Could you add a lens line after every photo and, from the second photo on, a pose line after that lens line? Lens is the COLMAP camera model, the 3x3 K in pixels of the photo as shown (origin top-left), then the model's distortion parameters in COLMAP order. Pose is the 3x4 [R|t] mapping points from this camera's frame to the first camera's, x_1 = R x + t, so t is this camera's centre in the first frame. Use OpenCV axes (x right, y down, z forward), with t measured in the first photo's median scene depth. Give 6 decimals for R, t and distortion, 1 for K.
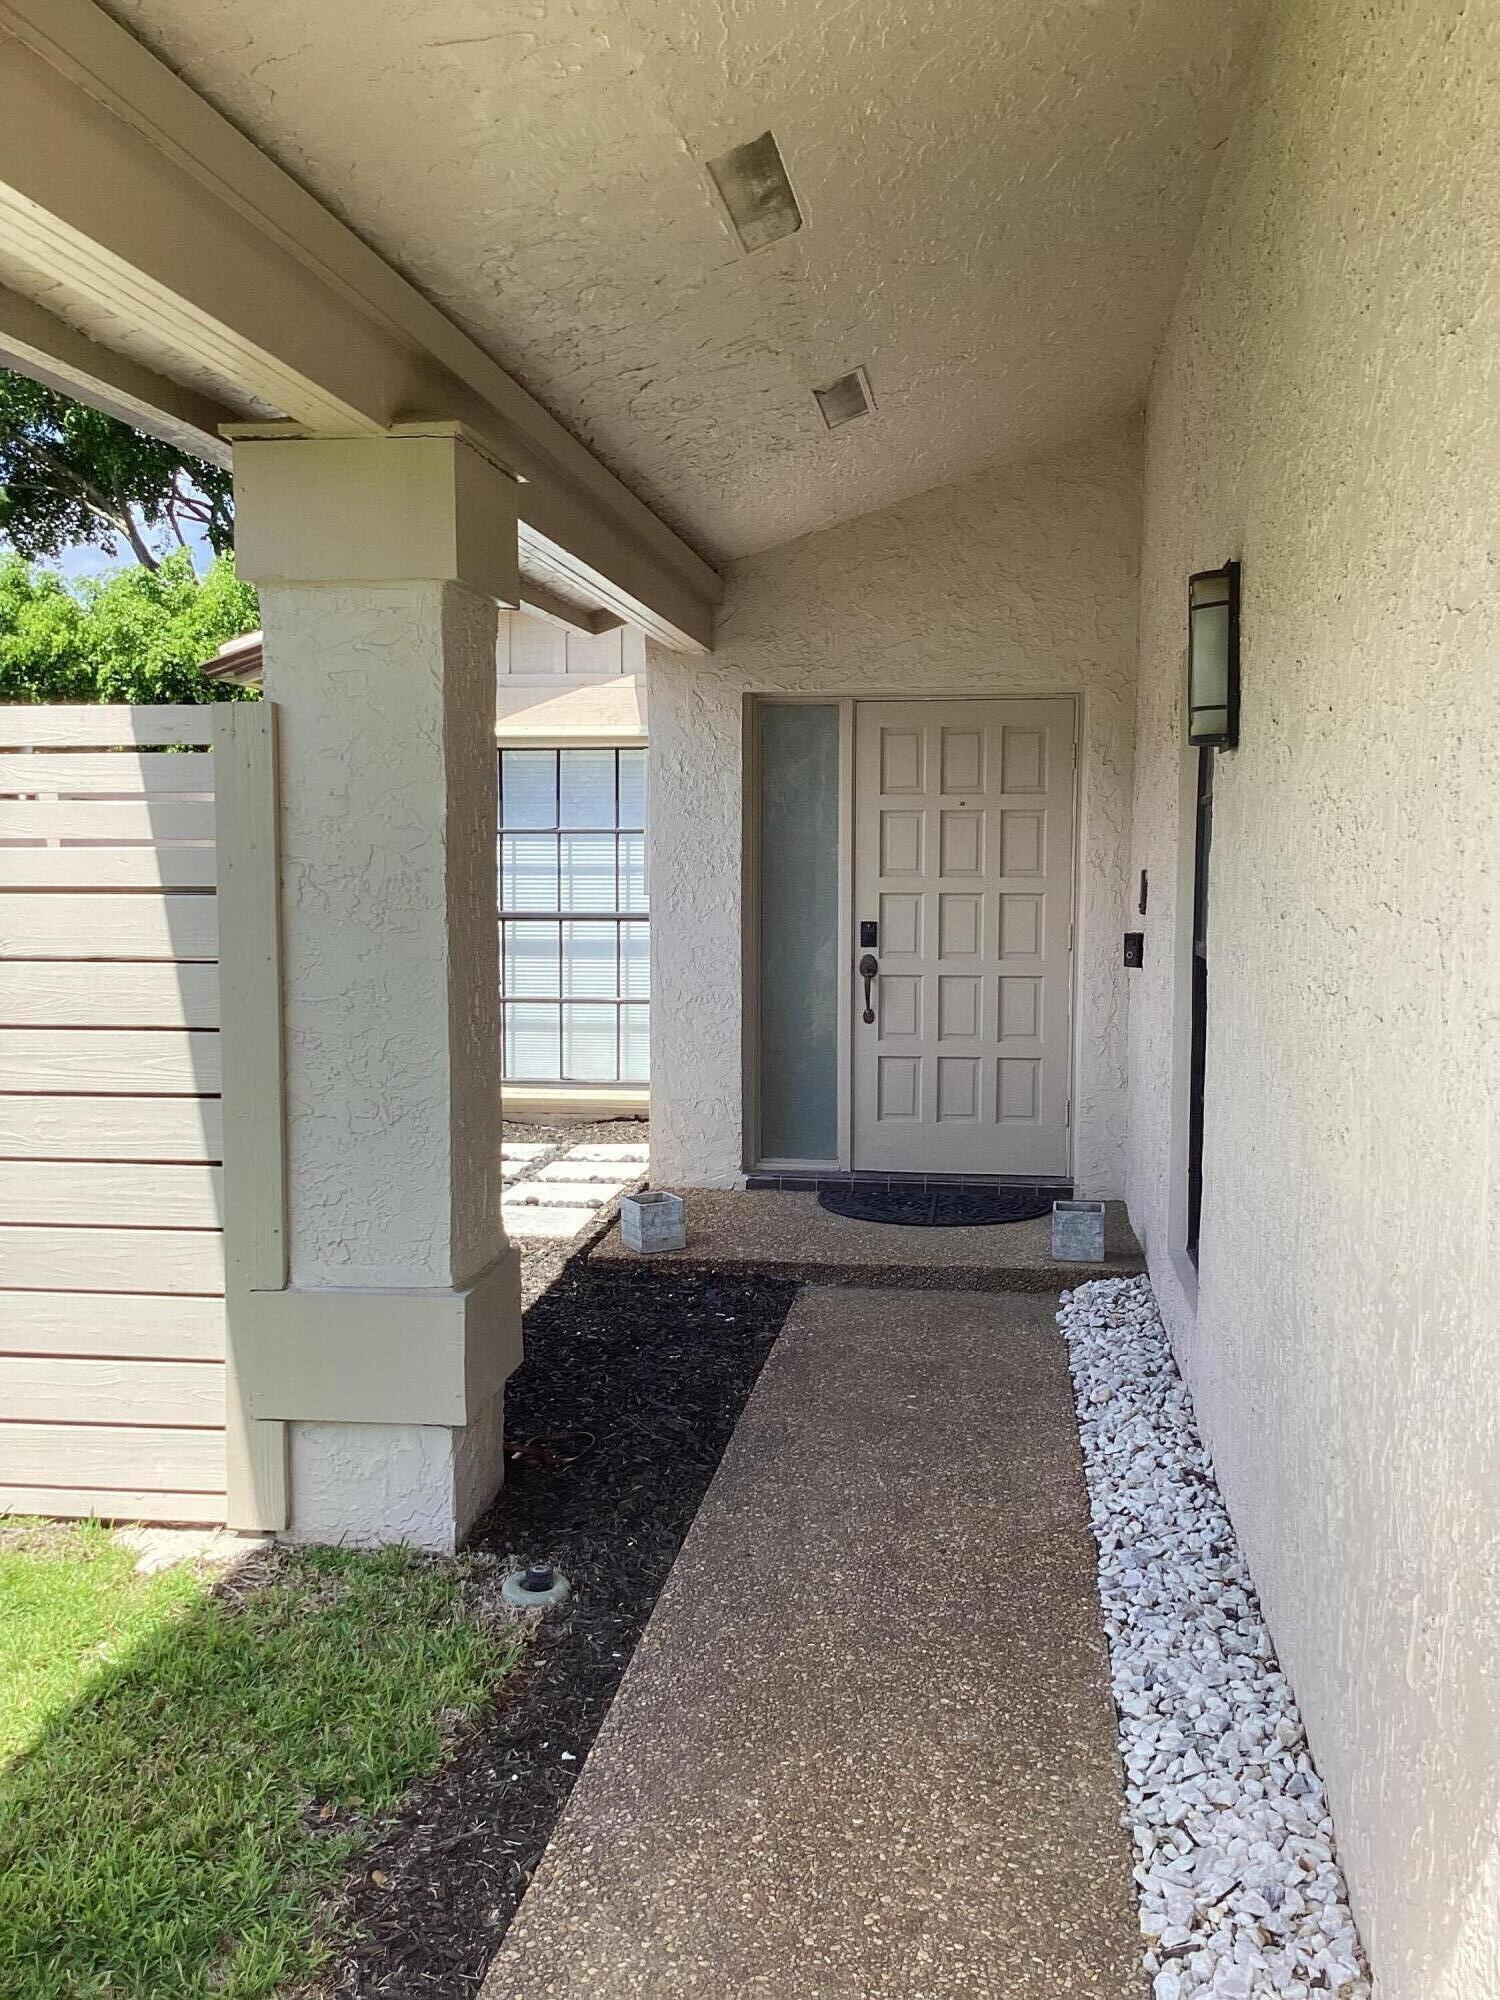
lens RADIAL K [[1796.9, 0, 739.7], [0, 1796.9, 1010.0], [0, 0, 1]] dist [0.119669, -0.220903]
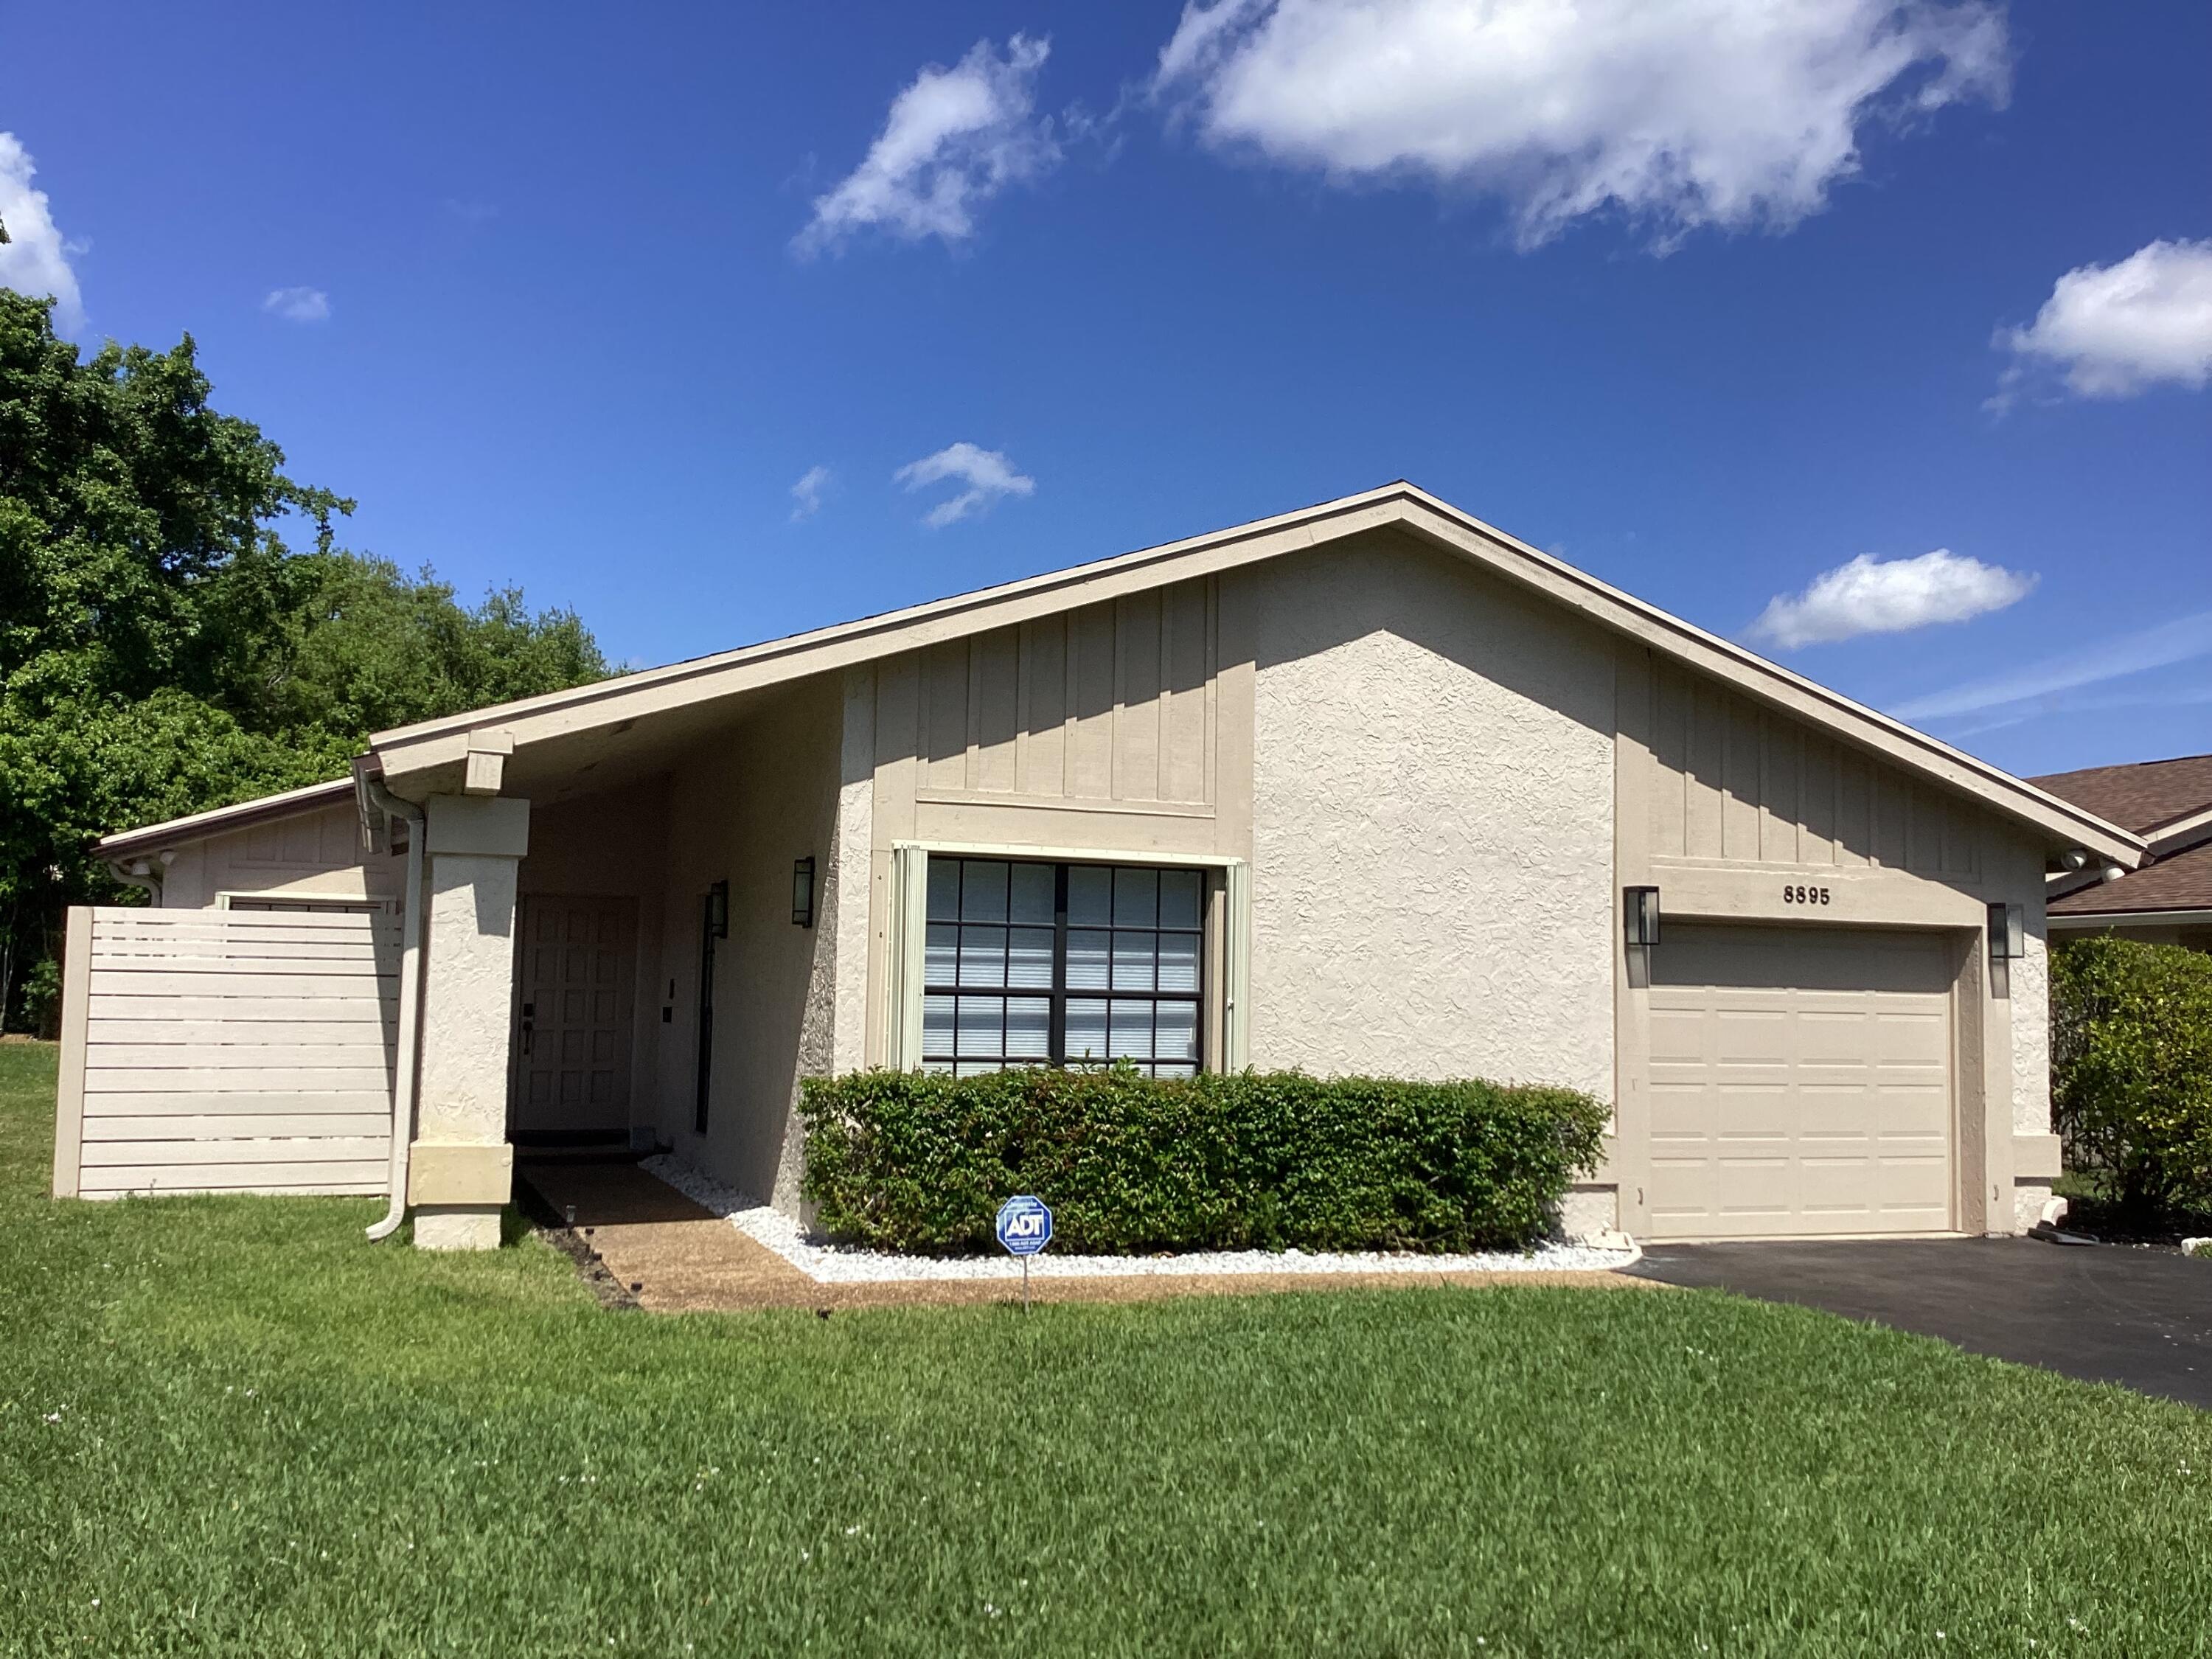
lens RADIAL K [[1987.4, 0, 1117.4], [0, 1987.4, 836.4], [0, 0, 1]] dist [0.119669, -0.220903]
pose [[0.873310, 0.056533, 0.483874, -0.558903], [0.021494, 0.987806, -0.154202, 0.156493], [-0.486691, 0.145066, 0.861445, -1.598400]]
